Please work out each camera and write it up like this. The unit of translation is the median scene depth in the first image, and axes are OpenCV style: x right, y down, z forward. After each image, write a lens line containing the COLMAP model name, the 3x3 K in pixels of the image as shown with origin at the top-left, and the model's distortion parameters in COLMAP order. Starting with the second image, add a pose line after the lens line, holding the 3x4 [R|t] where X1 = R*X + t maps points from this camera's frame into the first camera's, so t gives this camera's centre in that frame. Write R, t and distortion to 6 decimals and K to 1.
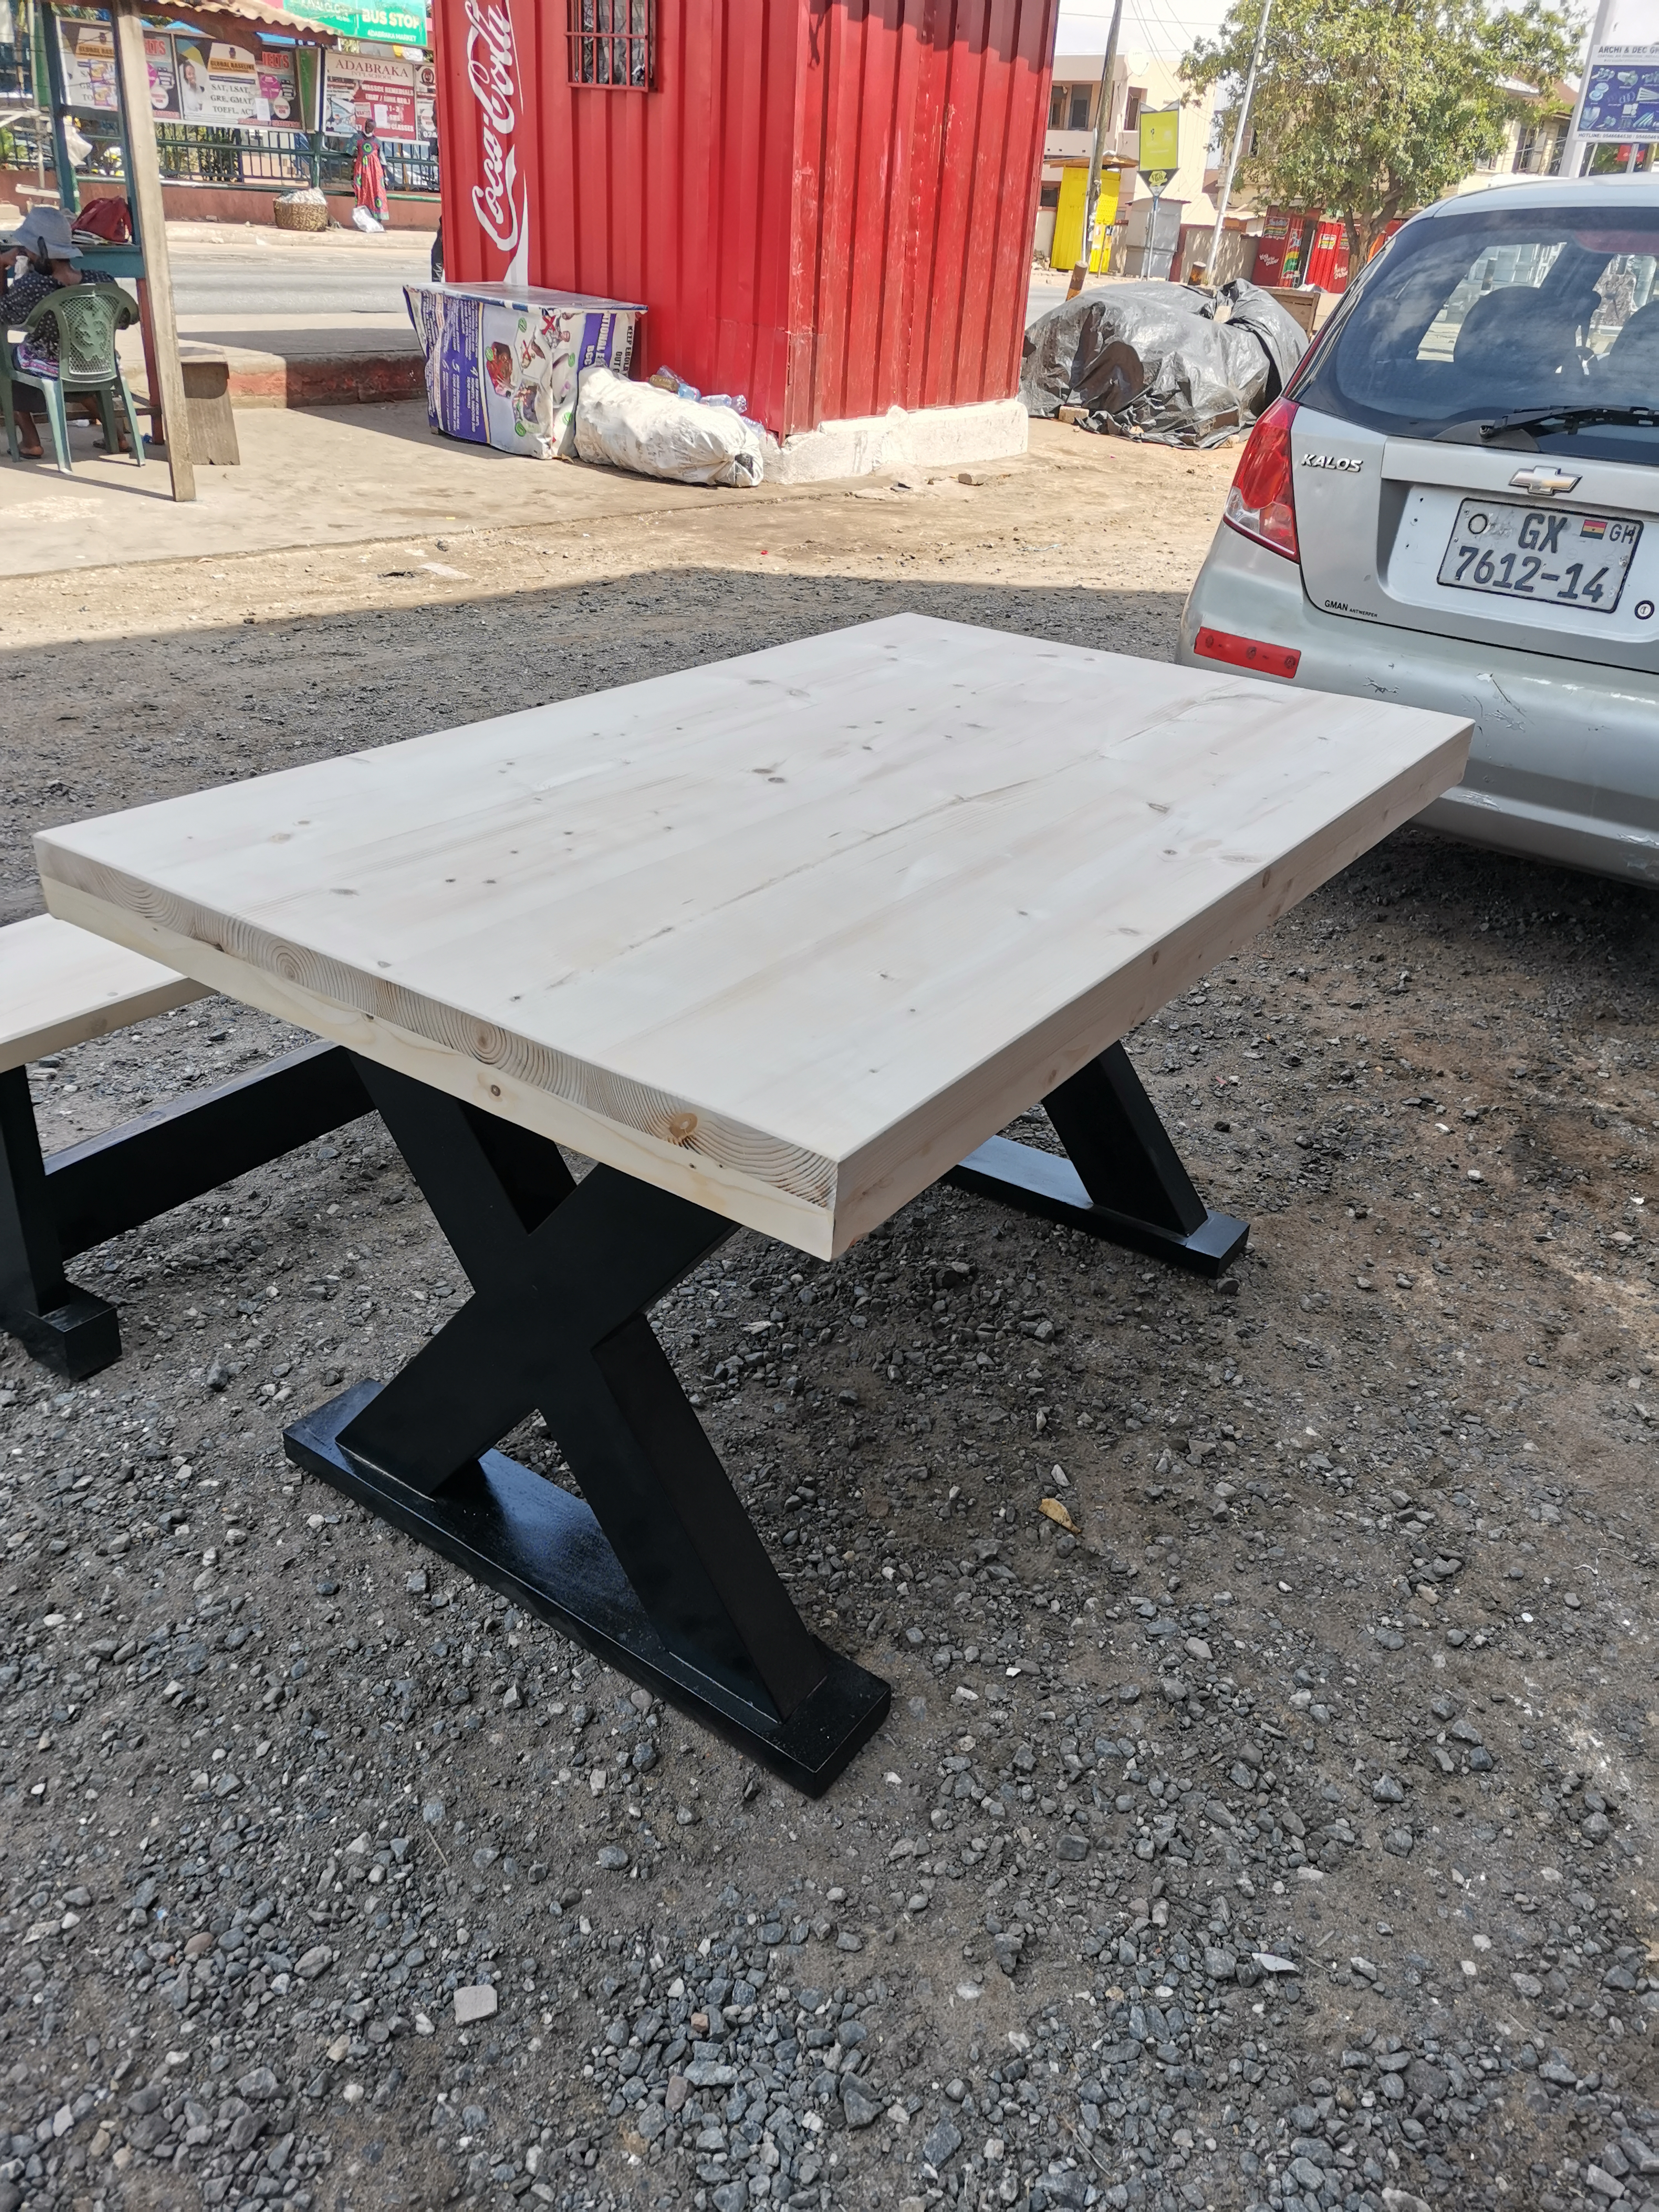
lens RADIAL K [[1655.9, 0, 834.4], [0, 1655.9, 1108.7], [0, 0, 1]] dist [0.090459, -0.116586]
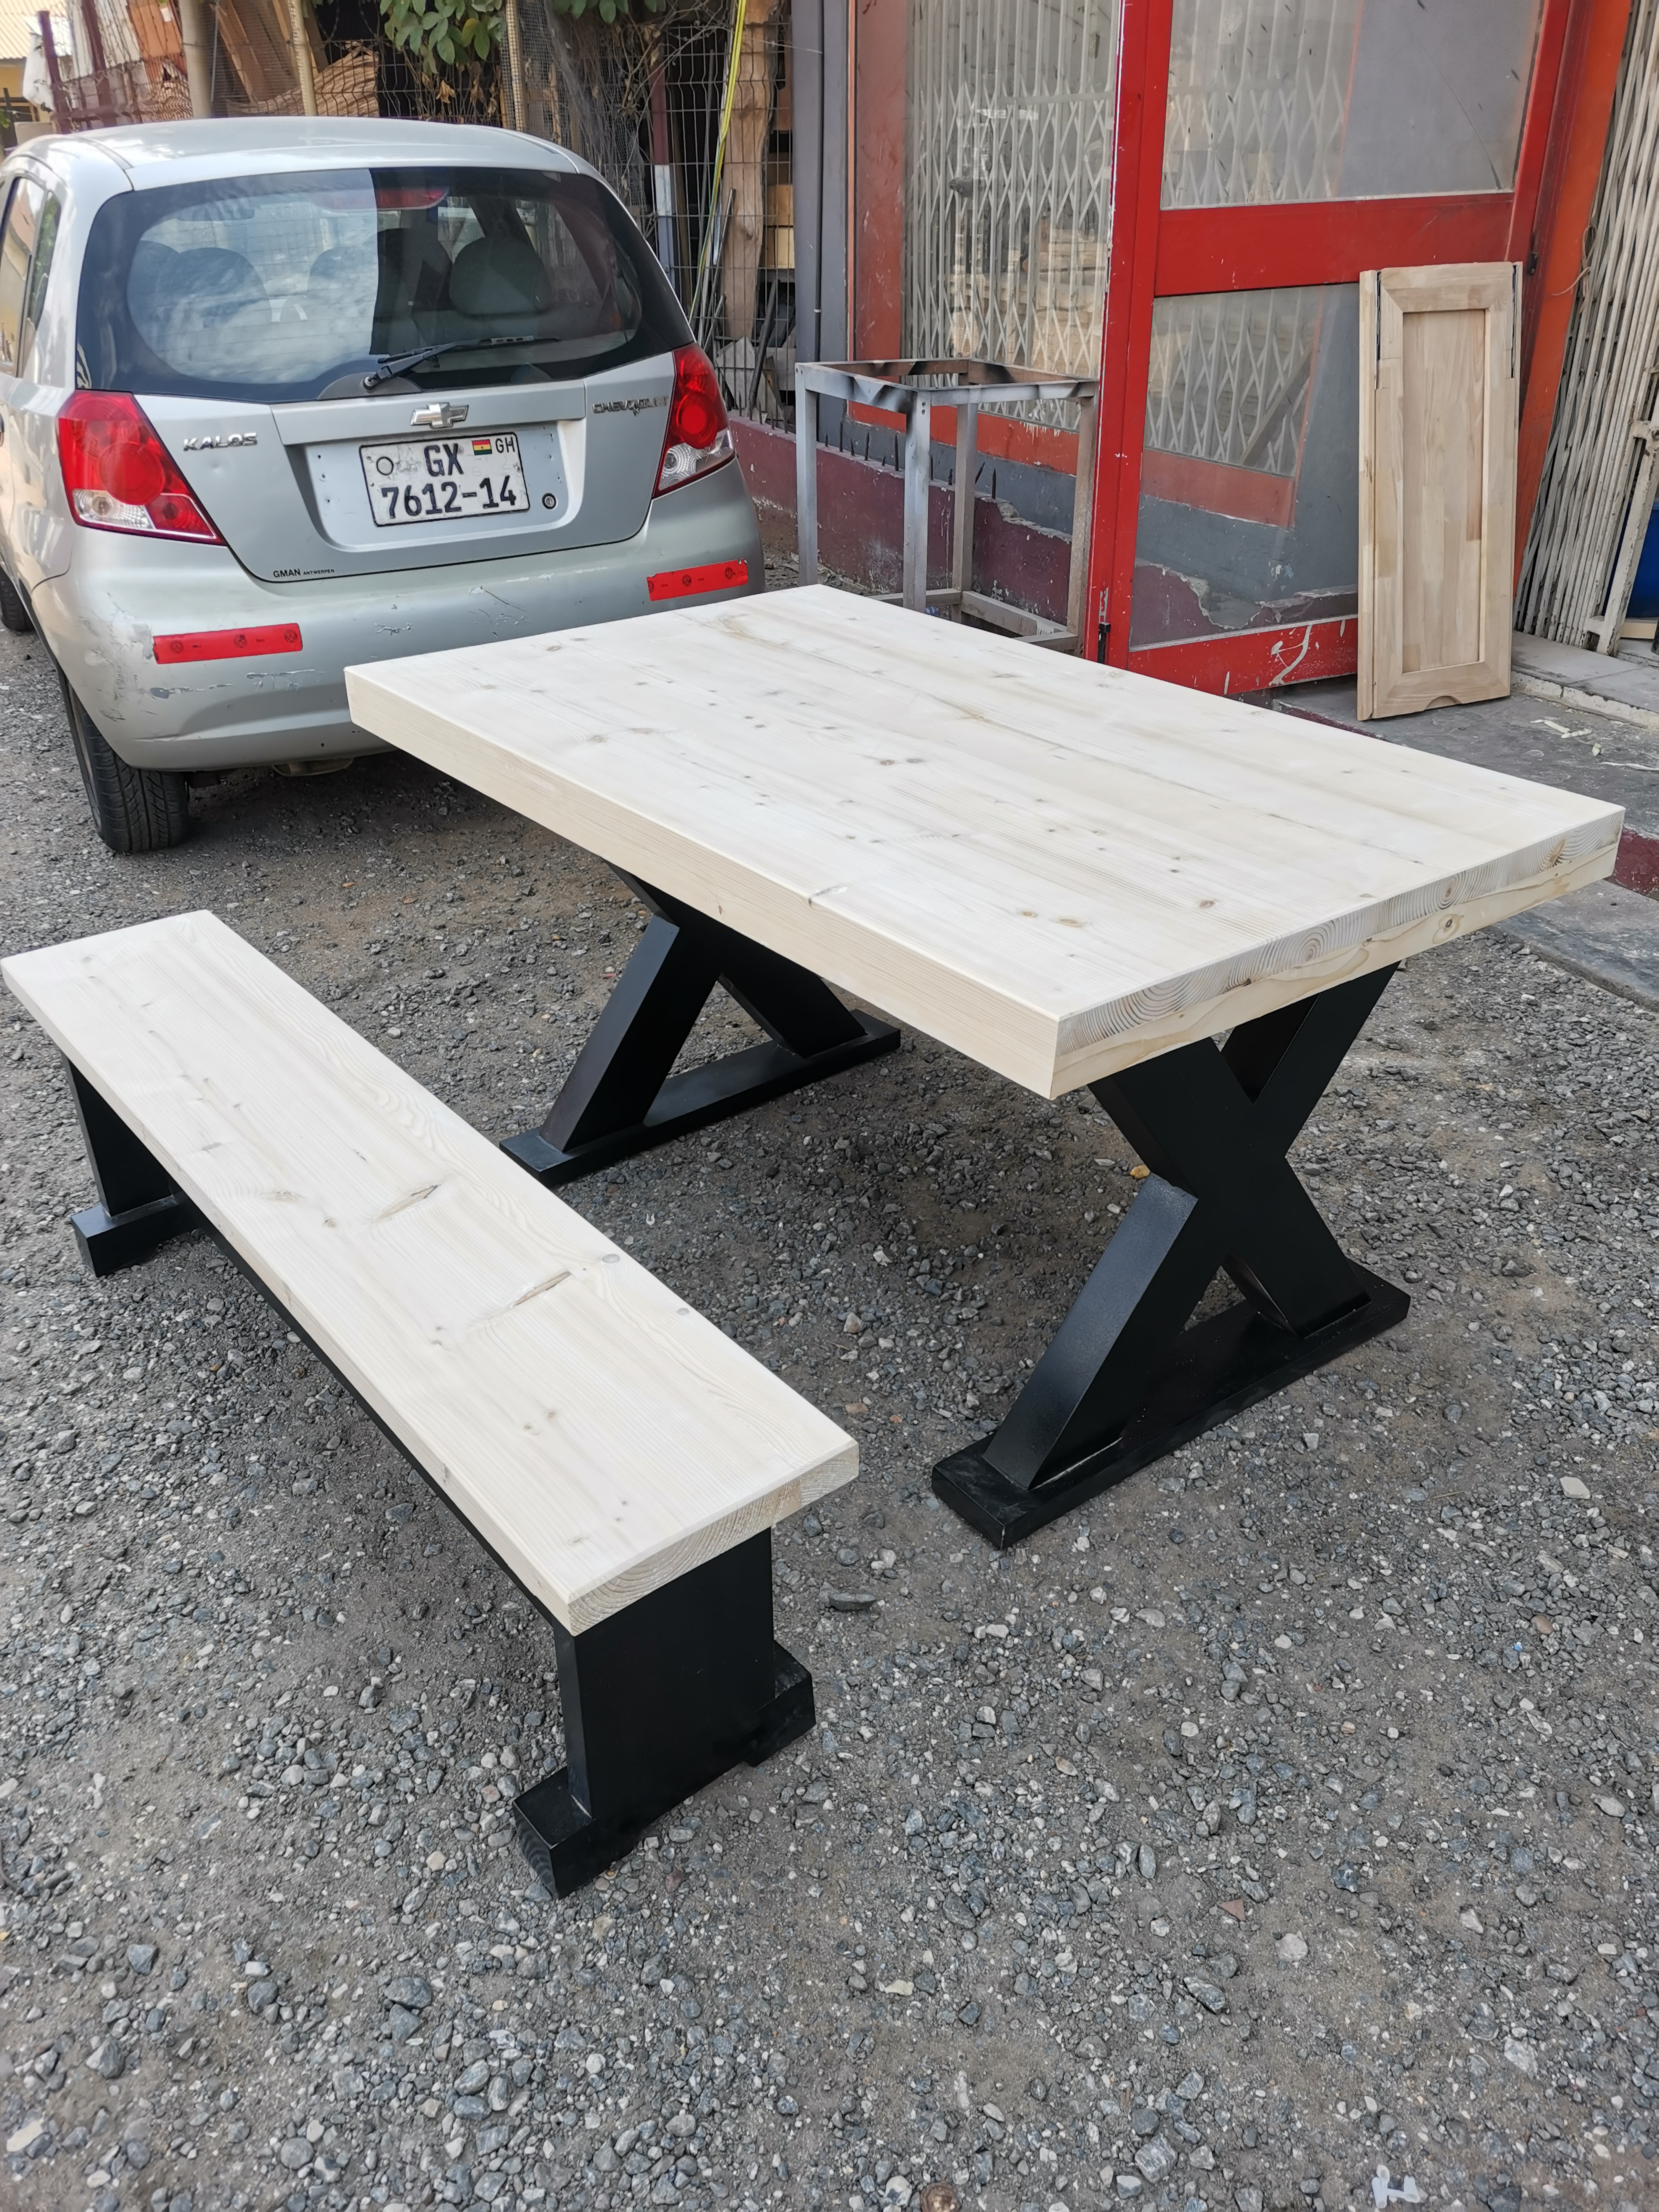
lens RADIAL K [[1655.9, 0, 834.4], [0, 1655.9, 1108.7], [0, 0, 1]] dist [0.090459, -0.116586]
pose [[0.303604, -0.520879, 0.797816, -0.649585], [0.472343, 0.809485, 0.348750, -0.256786], [-0.827476, 0.270960, 0.491796, 0.331907]]
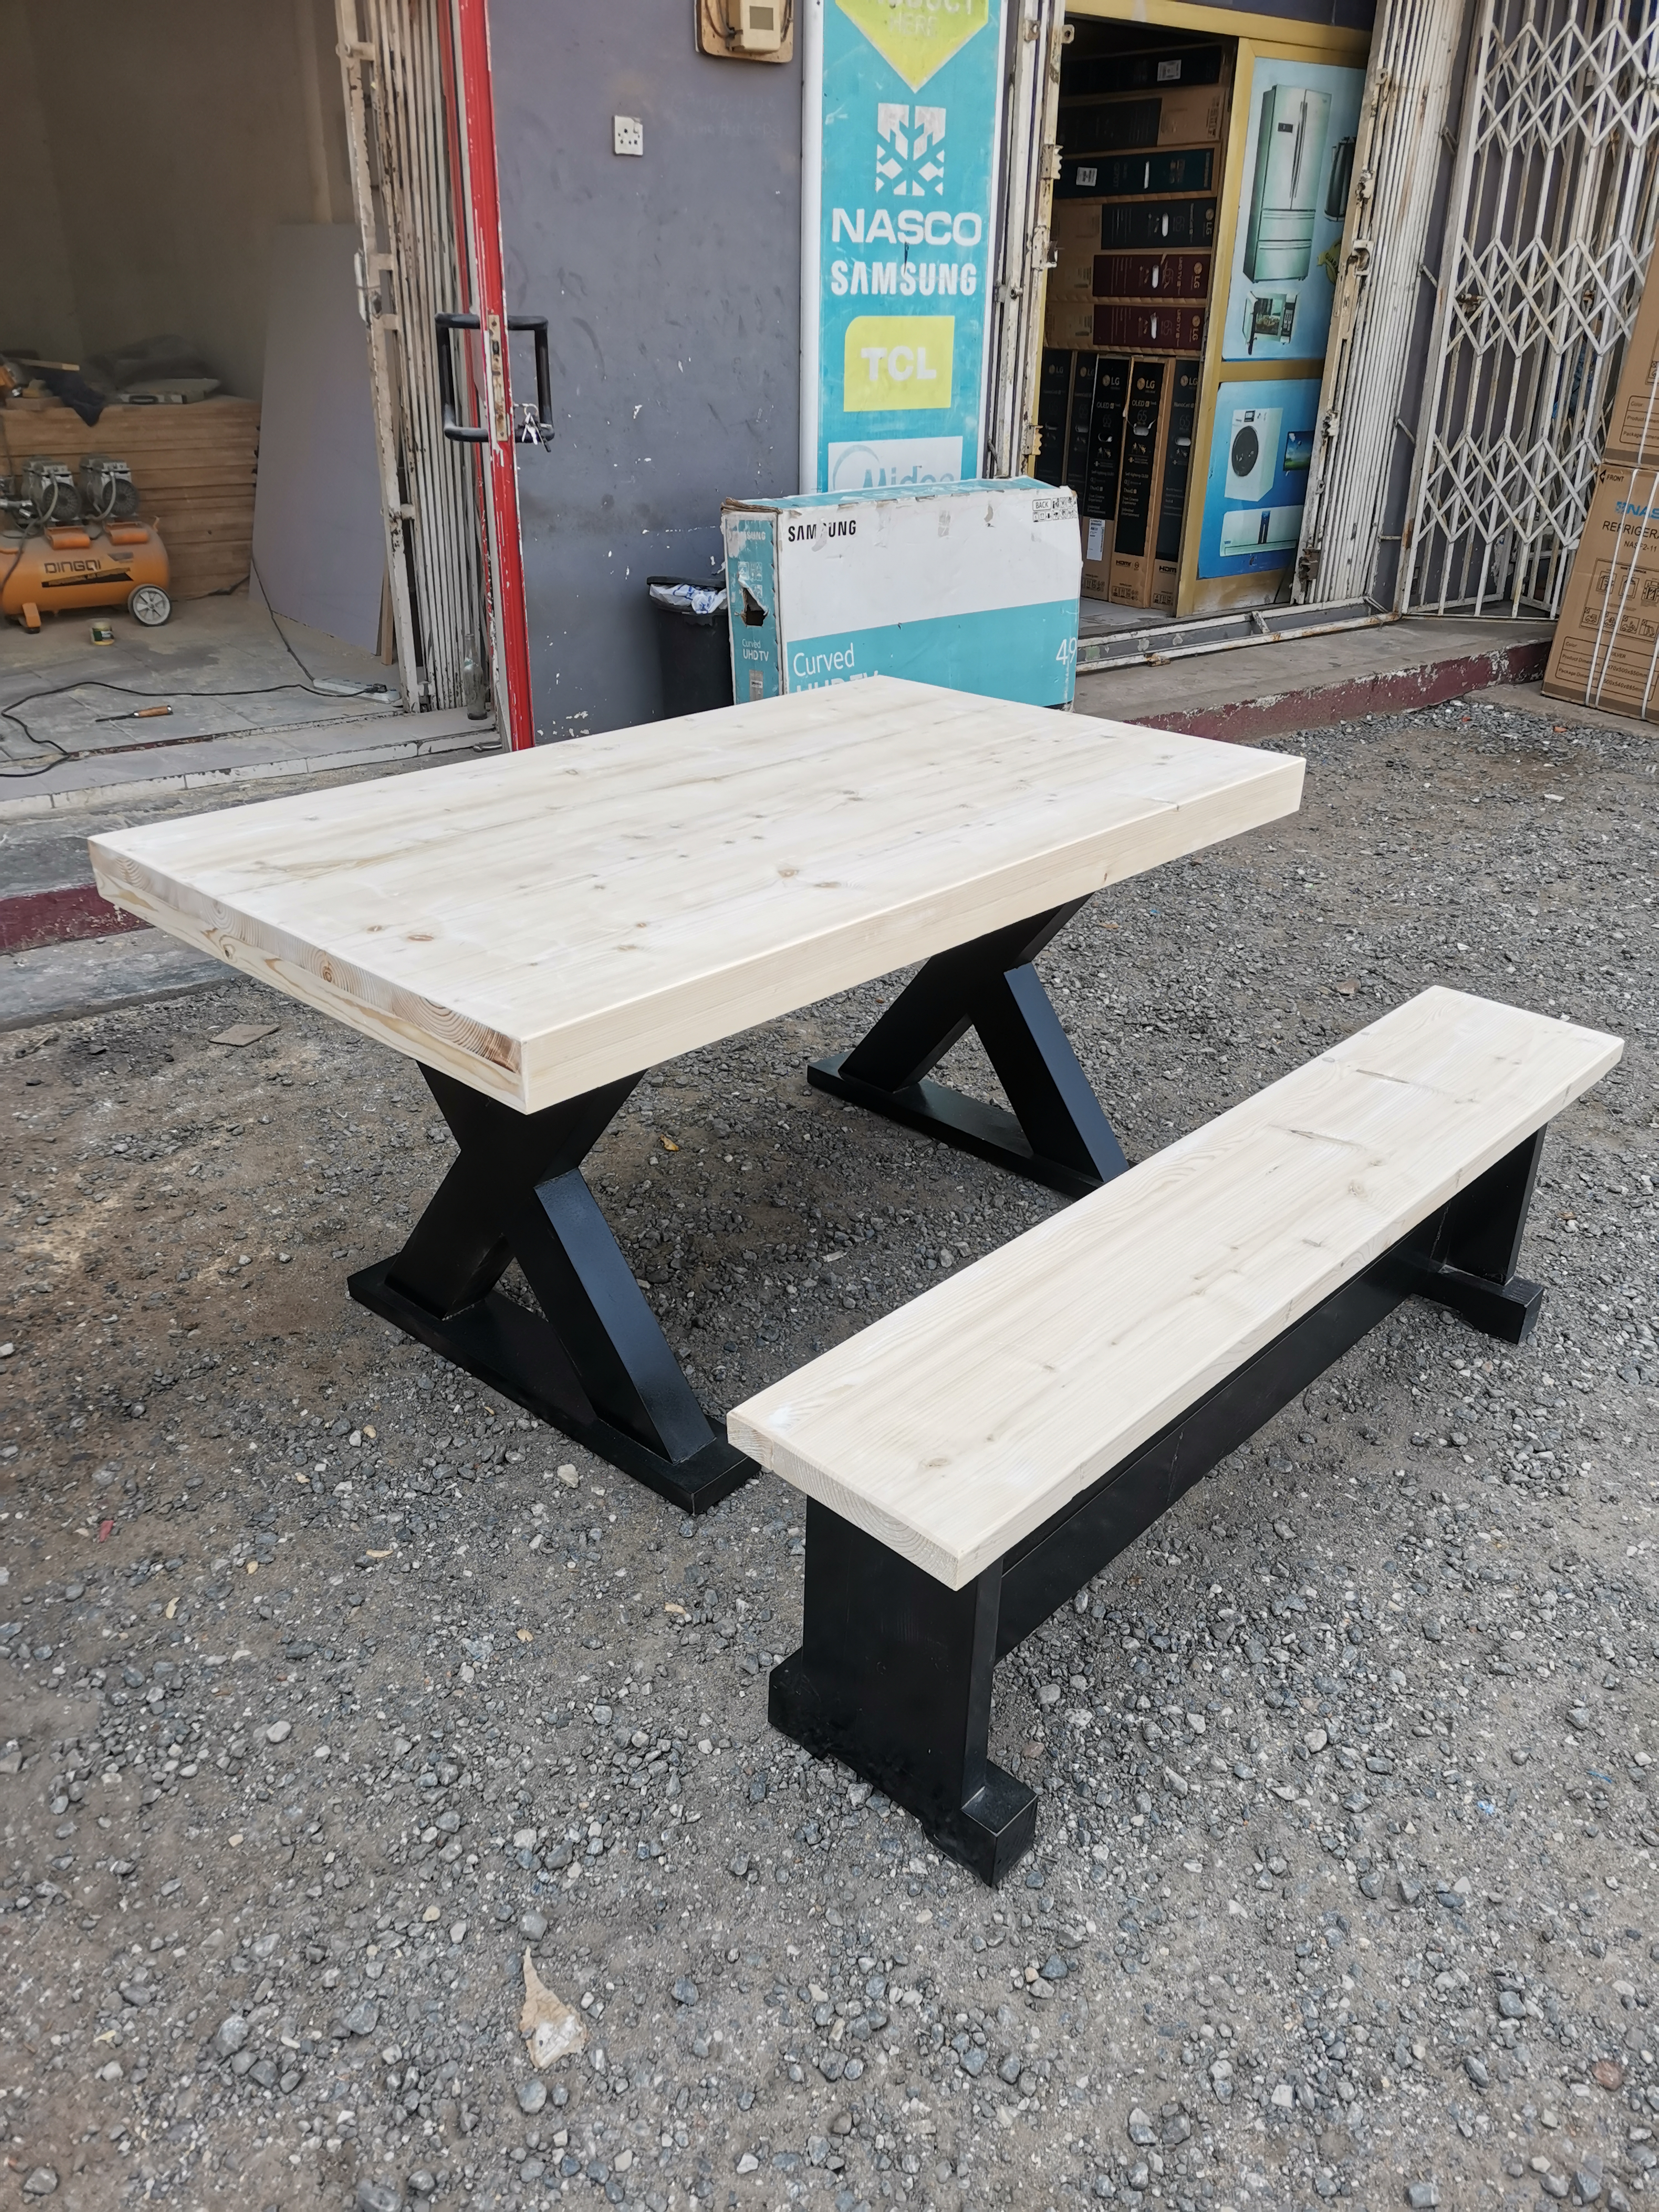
lens RADIAL K [[1655.9, 0, 834.4], [0, 1655.9, 1108.7], [0, 0, 1]] dist [0.090459, -0.116586]
pose [[-0.984697, -0.137297, 0.107340, -0.119657], [0.009043, 0.574836, 0.818219, -0.678335], [-0.174042, 0.806668, -0.564798, 1.169813]]
